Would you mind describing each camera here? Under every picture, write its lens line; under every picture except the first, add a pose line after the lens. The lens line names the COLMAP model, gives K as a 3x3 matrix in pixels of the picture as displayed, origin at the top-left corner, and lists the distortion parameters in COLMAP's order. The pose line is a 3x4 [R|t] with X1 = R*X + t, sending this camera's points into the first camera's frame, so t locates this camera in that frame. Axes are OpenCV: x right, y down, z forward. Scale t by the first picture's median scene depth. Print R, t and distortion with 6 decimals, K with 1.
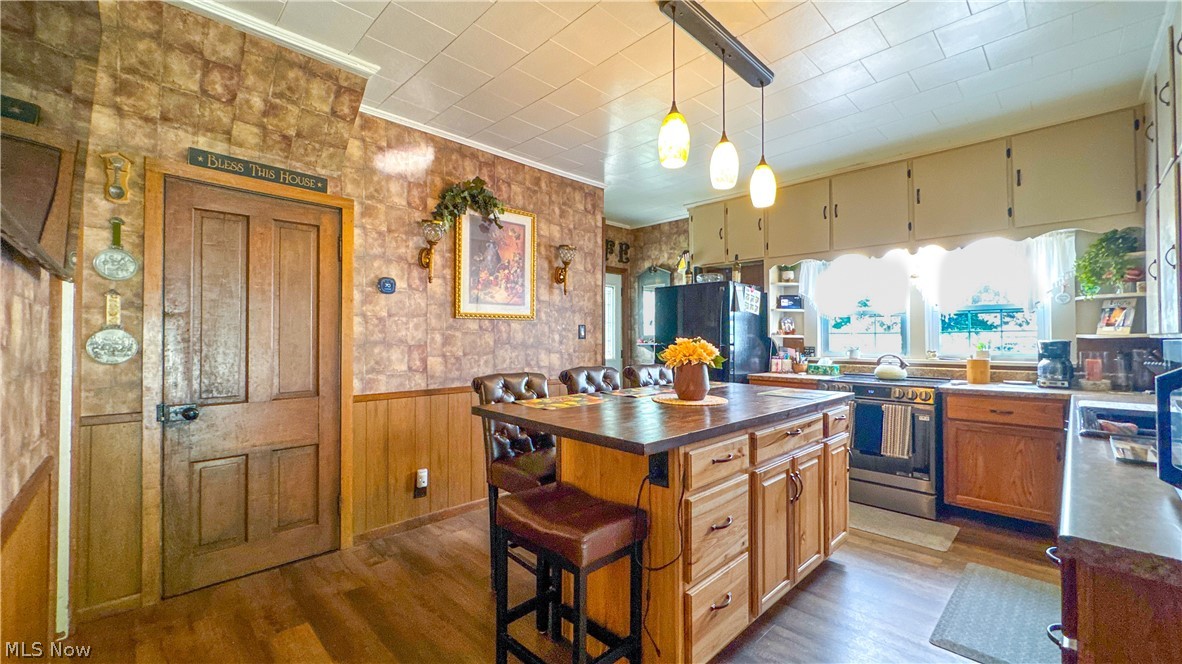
lens RADIAL K [[471.6, 0, 591.0], [0, 471.6, 332.0], [0, 0, 1]] dist [-0.002635, -0.000532]
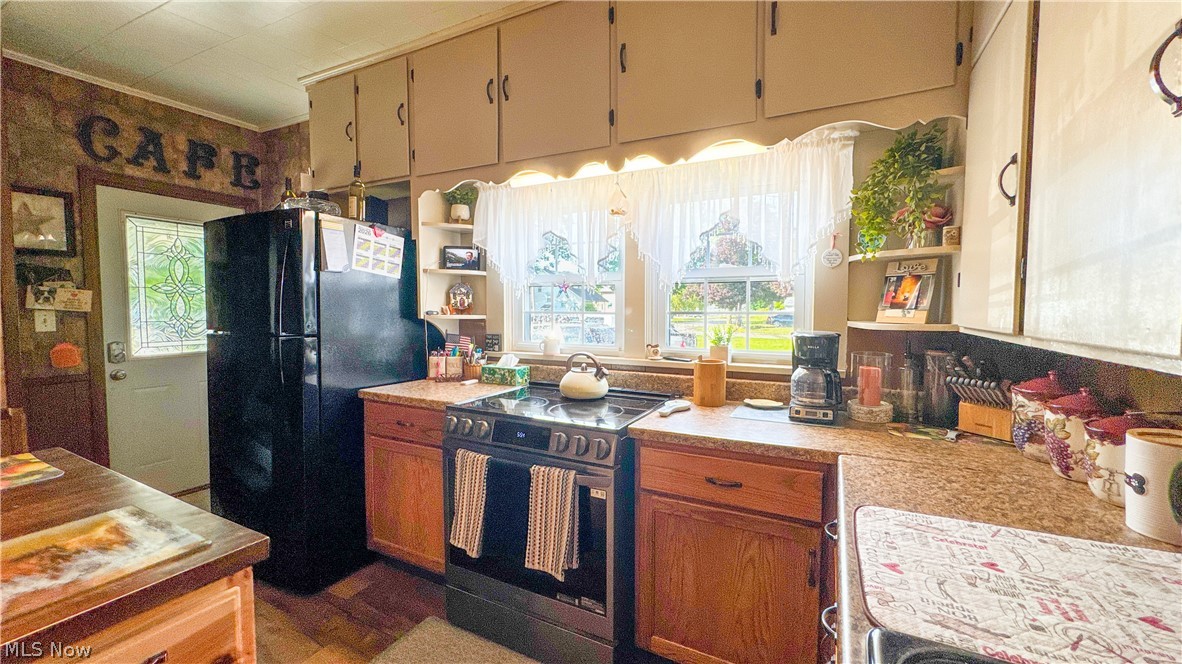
lens RADIAL K [[471.6, 0, 591.0], [0, 471.6, 332.0], [0, 0, 1]] dist [-0.002635, -0.000532]
pose [[0.948575, -0.014628, 0.316214, 0.546846], [-0.007583, 0.997595, 0.068896, -0.019228], [-0.316461, -0.067751, 0.946183, 0.547146]]
